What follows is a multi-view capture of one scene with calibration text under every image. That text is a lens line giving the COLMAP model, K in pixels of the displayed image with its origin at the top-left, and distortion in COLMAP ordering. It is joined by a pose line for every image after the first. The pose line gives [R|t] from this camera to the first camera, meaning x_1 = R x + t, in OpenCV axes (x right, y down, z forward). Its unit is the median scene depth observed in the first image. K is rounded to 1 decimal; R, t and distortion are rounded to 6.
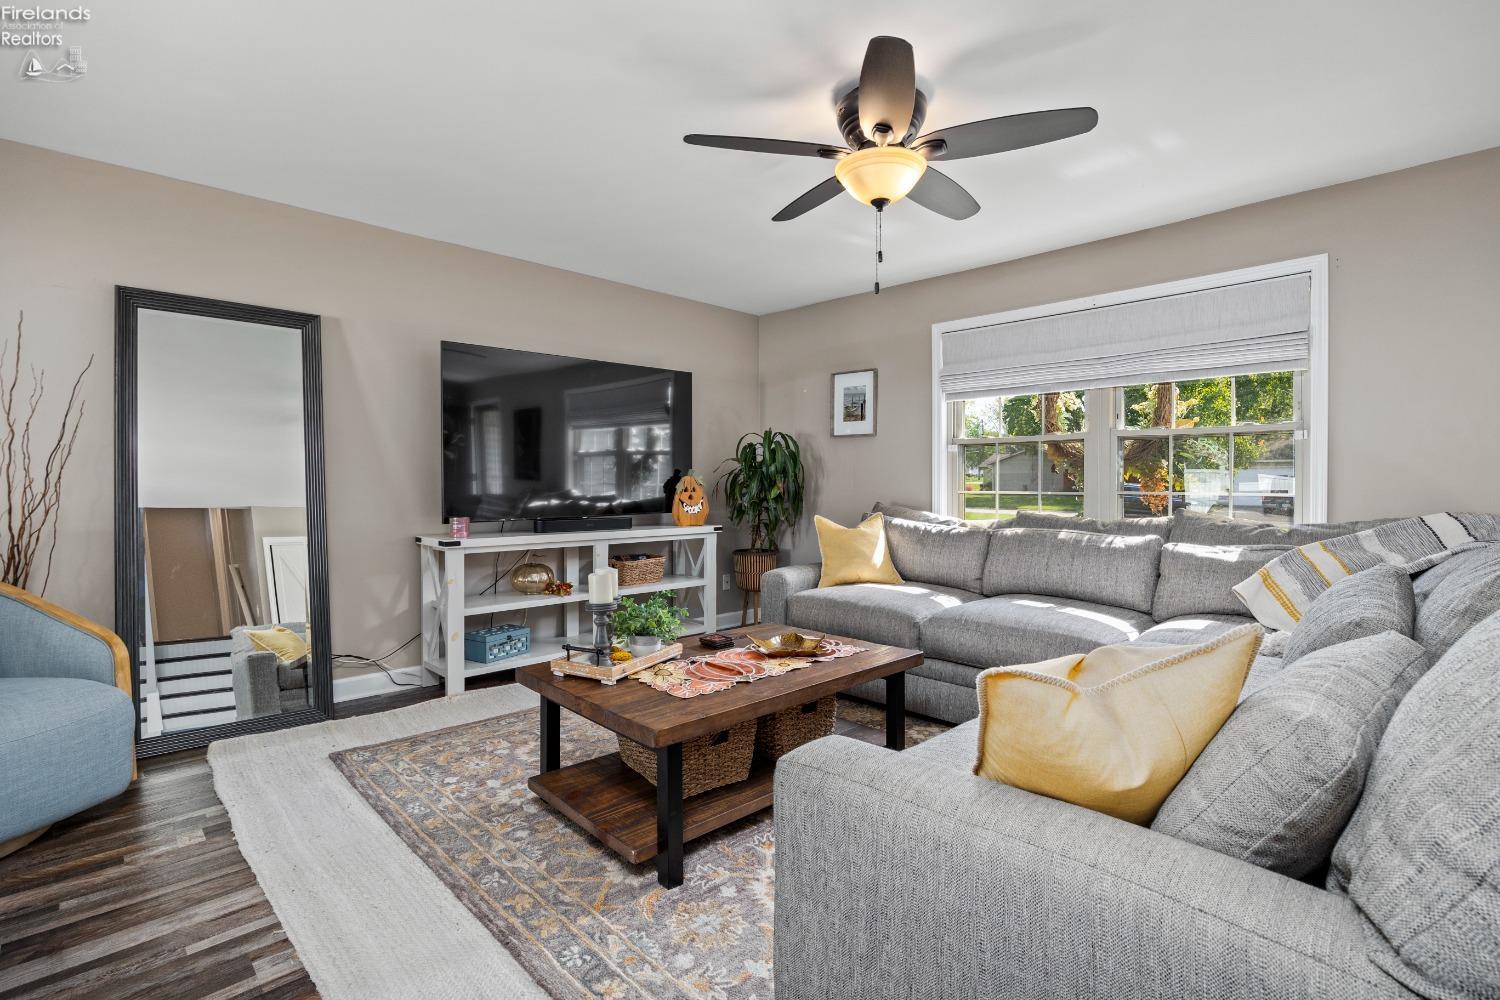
lens RADIAL K [[687.5, 0, 750.0], [0, 687.5, 500.0], [0, 0, 1]] dist [-0.021680, -0.000253]
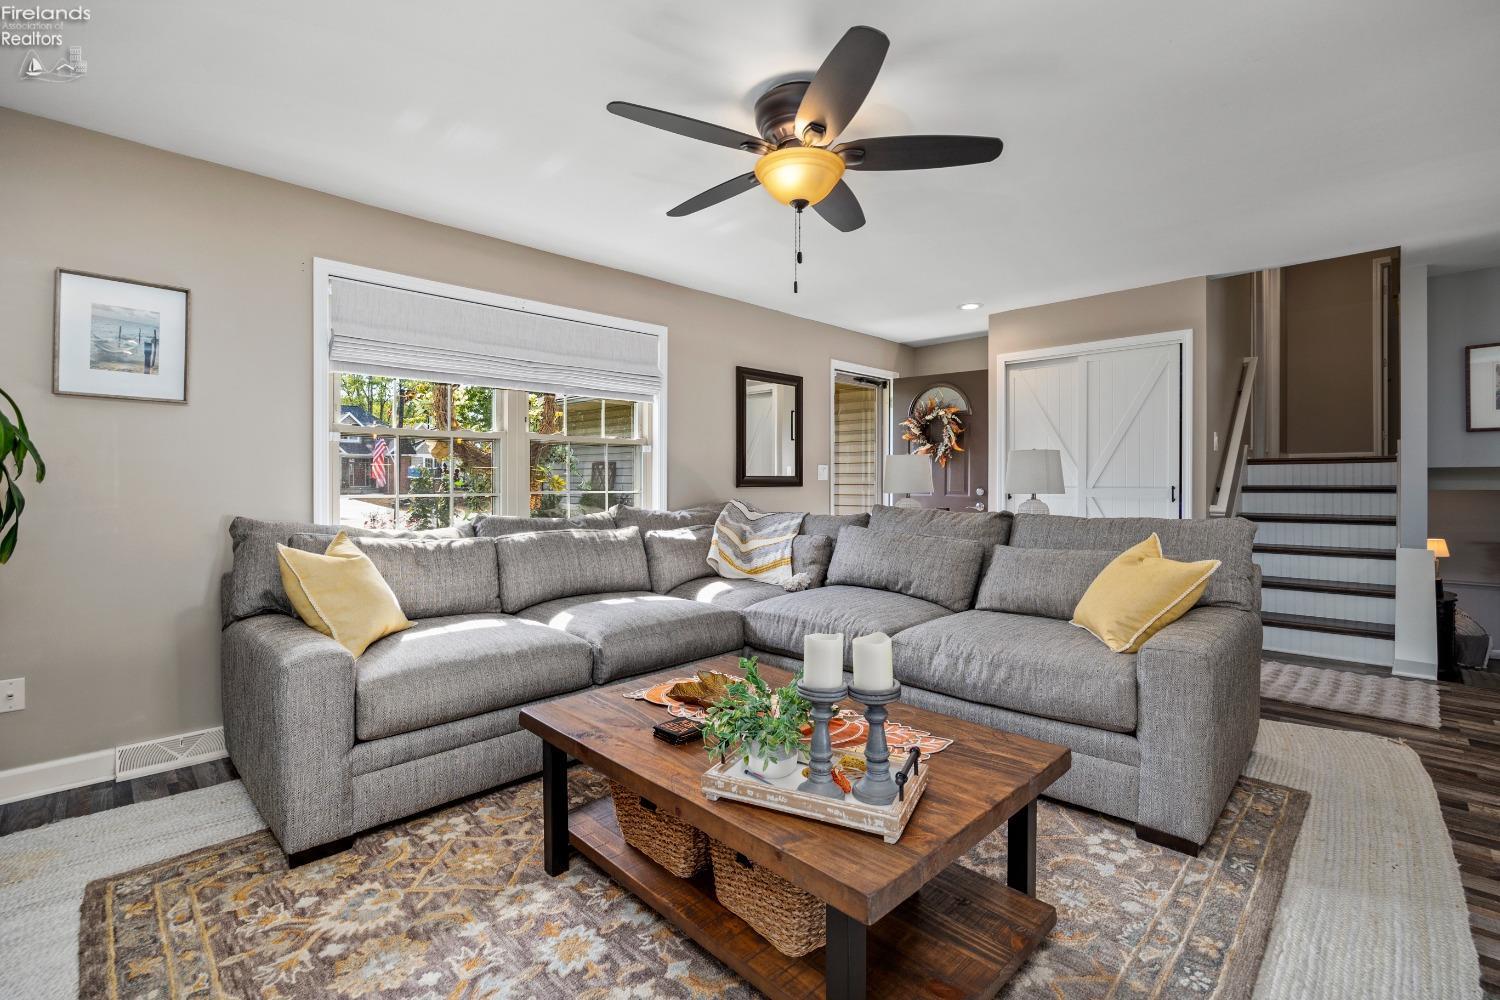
lens RADIAL K [[662.2, 0, 757.1], [0, 662.2, 488.8], [0, 0, 1]] dist [-0.015956, 0.001333]
pose [[-0.011014, -0.012736, 0.999858, -0.592547], [0.027486, 0.999537, 0.013035, -0.024603], [-0.999562, 0.027626, -0.010659, 0.819480]]
